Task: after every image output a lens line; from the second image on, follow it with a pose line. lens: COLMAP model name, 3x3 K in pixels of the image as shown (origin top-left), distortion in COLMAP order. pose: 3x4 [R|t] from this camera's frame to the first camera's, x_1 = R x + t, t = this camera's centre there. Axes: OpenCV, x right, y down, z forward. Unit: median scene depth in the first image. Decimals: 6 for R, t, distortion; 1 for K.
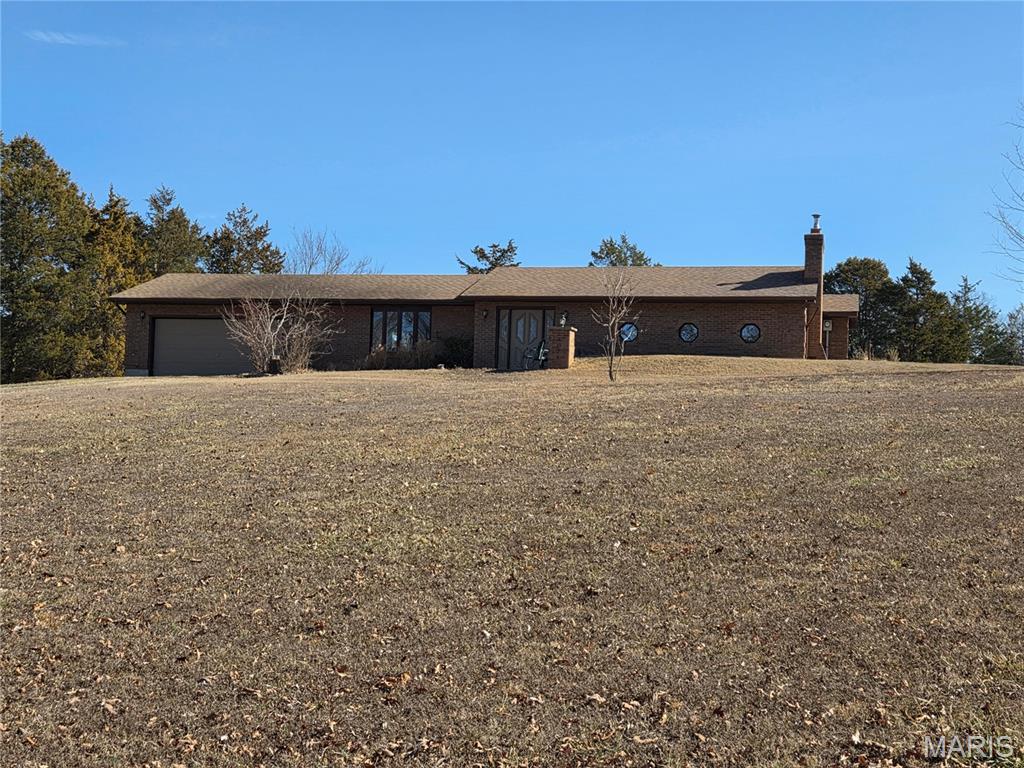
lens RADIAL K [[1337.4, 0, 512.5], [0, 1337.4, 385.4], [0, 0, 1]] dist [-0.013642, 0.000000]
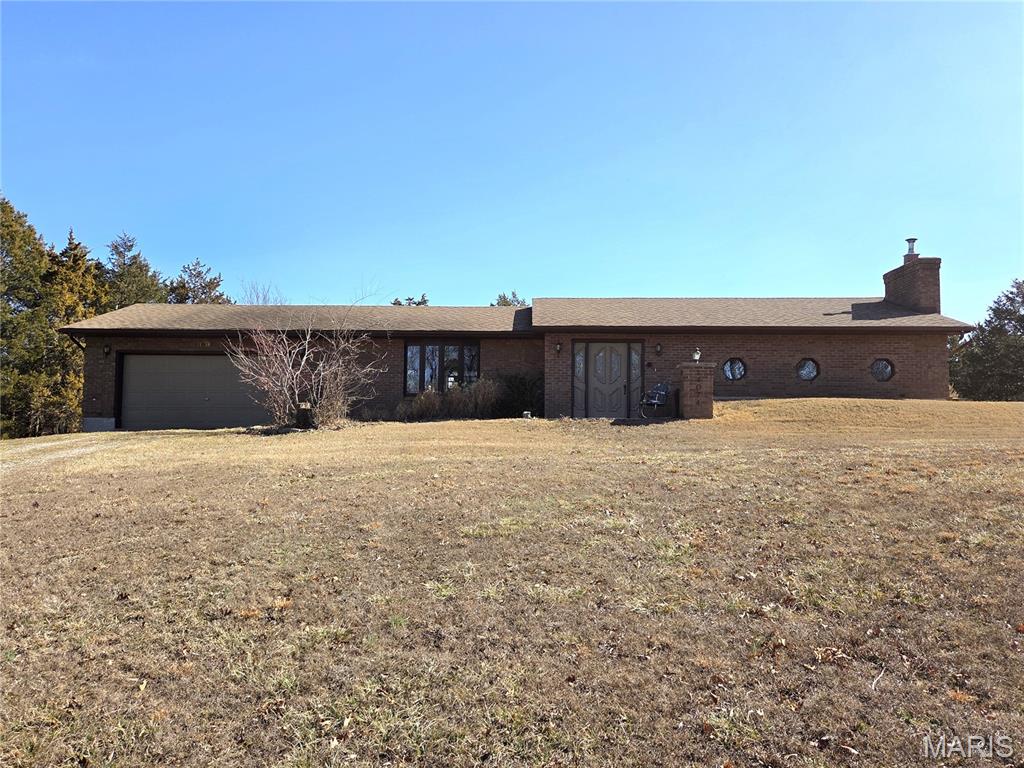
lens RADIAL K [[779.6, 0, 512.2], [0, 779.6, 377.4], [0, 0, 1]] dist [0.017406, -0.018837]
pose [[0.977074, -0.007430, 0.212768, -0.097605], [0.012732, 0.999641, -0.023557, -0.015567], [-0.212517, 0.025725, 0.976819, 0.343749]]
